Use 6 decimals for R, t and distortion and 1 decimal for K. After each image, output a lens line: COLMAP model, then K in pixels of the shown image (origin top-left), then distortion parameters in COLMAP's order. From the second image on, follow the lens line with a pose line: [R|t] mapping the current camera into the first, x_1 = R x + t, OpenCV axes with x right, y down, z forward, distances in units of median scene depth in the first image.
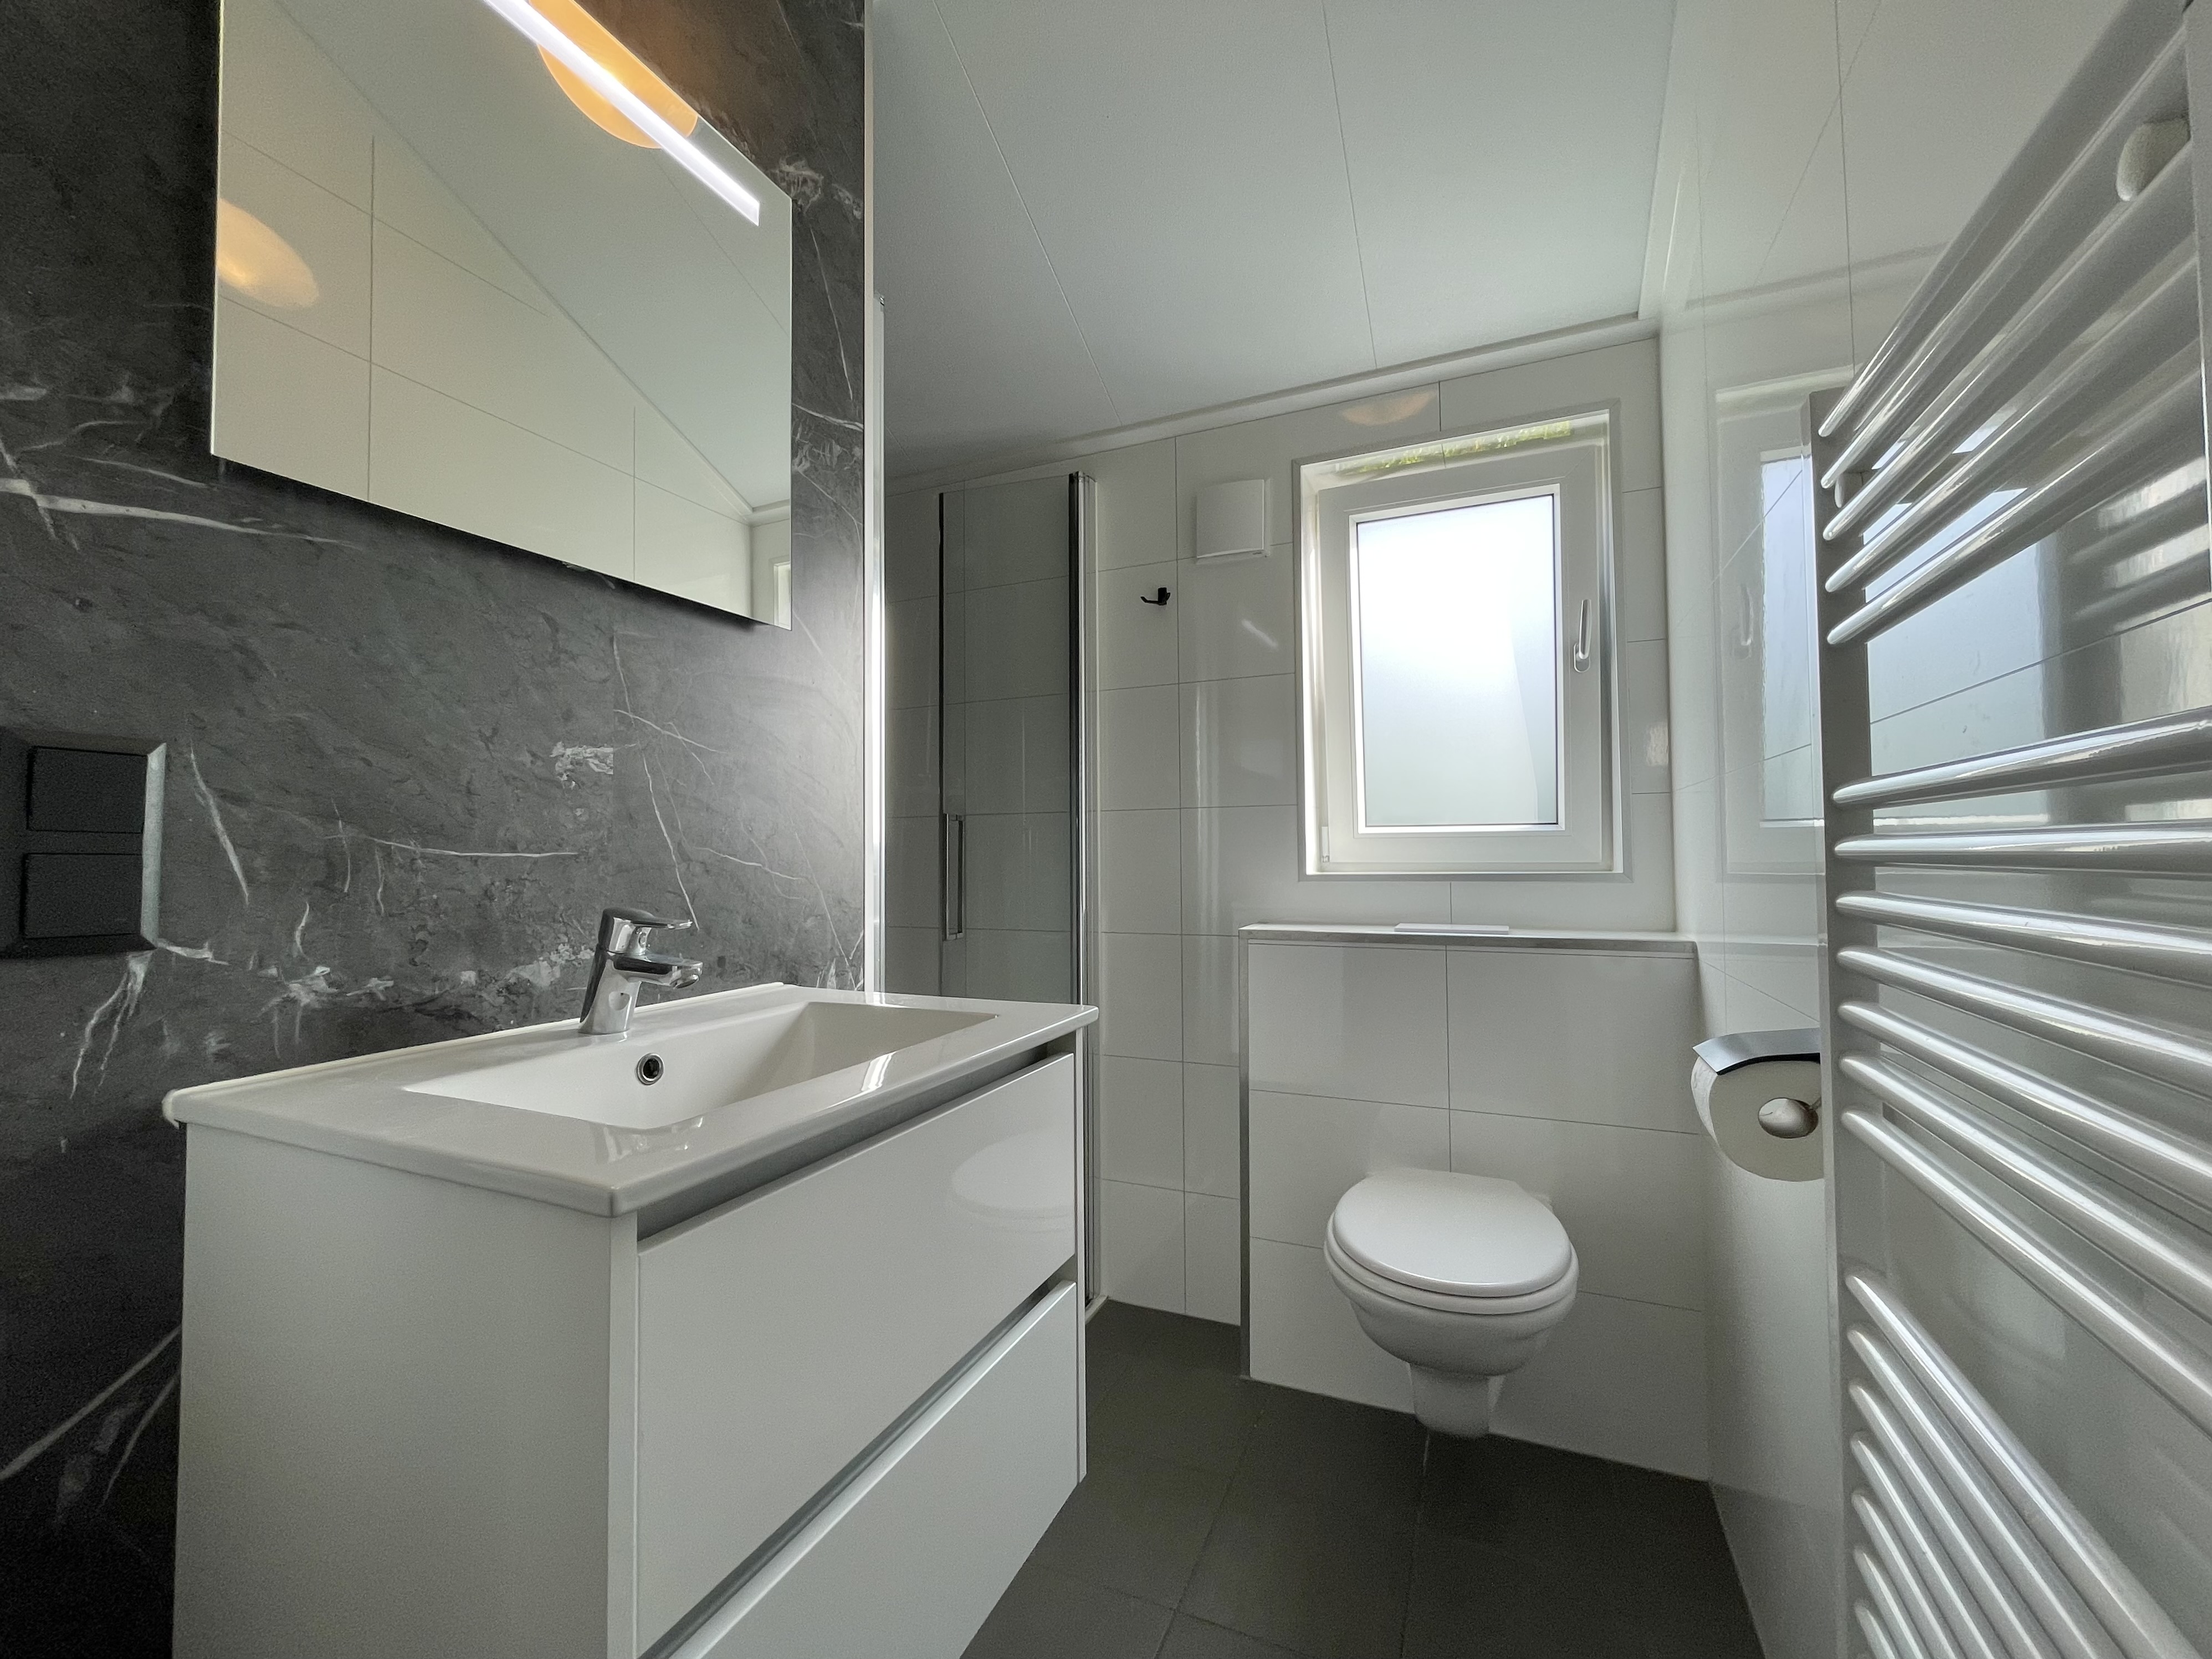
lens RADIAL K [[893.1, 0, 1106.7], [0, 893.1, 822.3], [0, 0, 1]] dist [-0.001990, 0.000090]
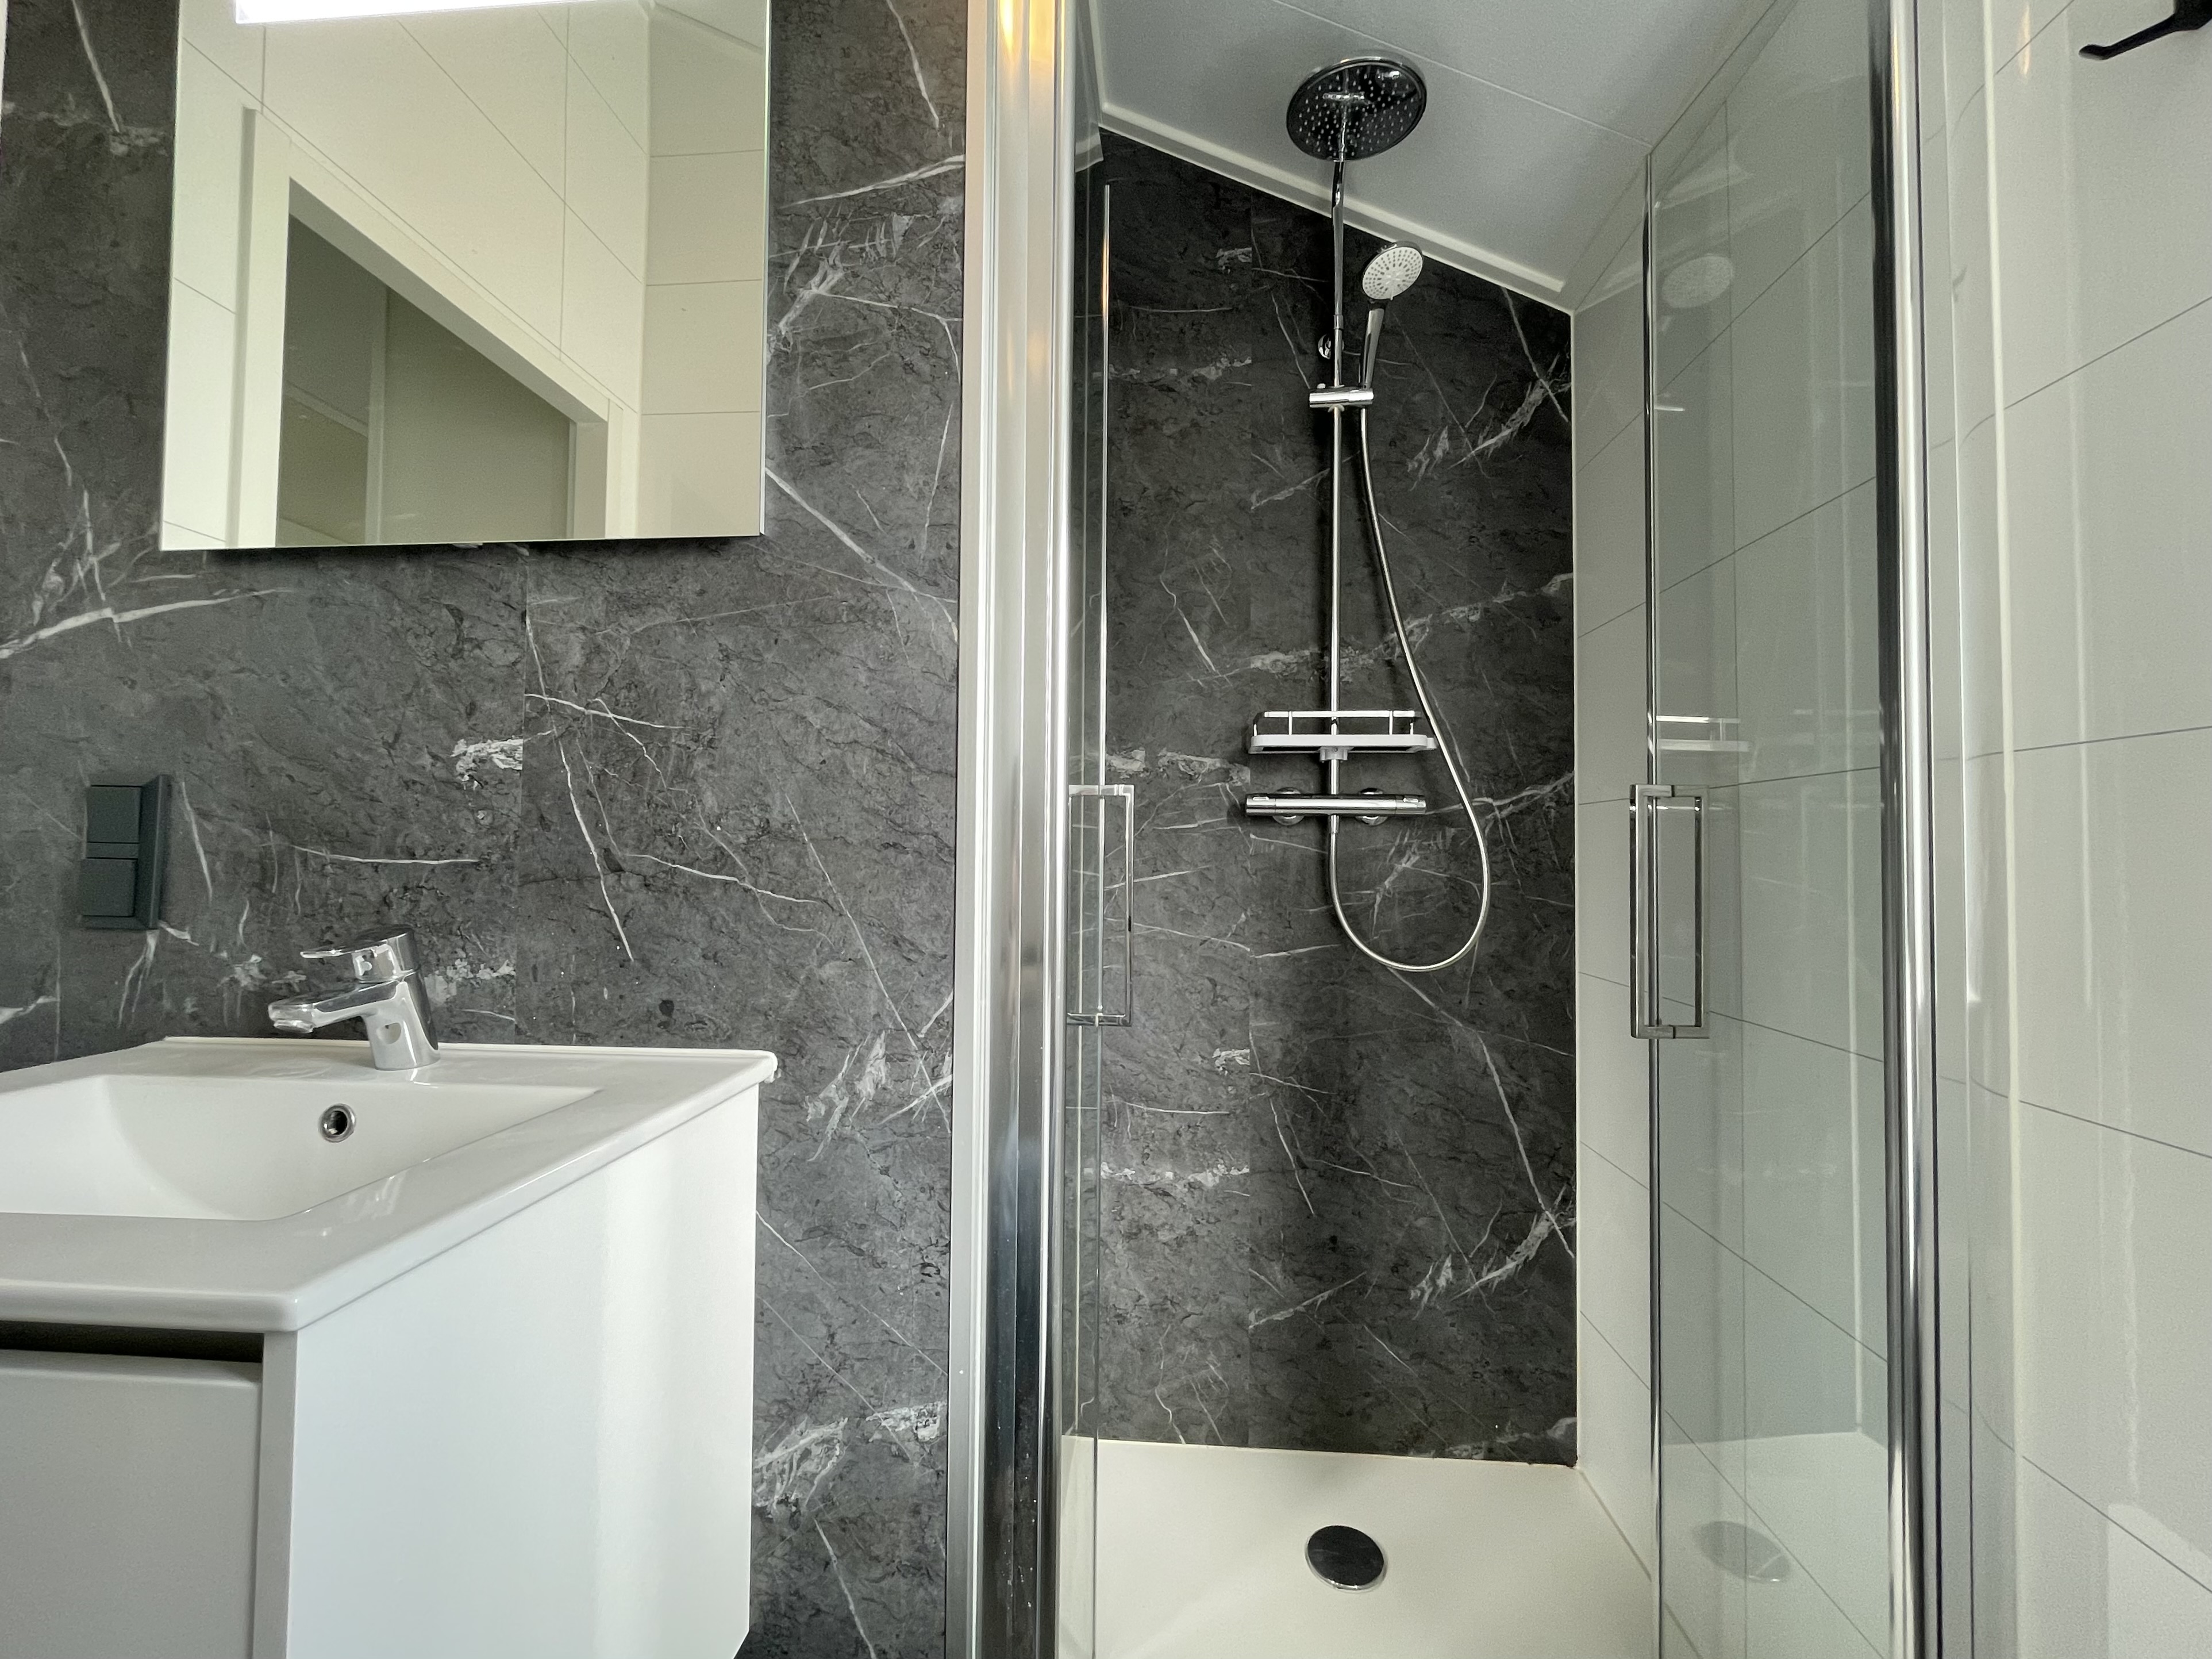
lens RADIAL K [[906.8, 0, 1107.1], [0, 906.8, 824.4], [0, 0, 1]] dist [-0.002728, -0.000020]
pose [[0.339875, -0.016849, -0.940320, 0.523016], [0.026323, 0.999618, -0.008397, 0.024427], [0.940102, -0.021898, 0.340189, 1.391283]]
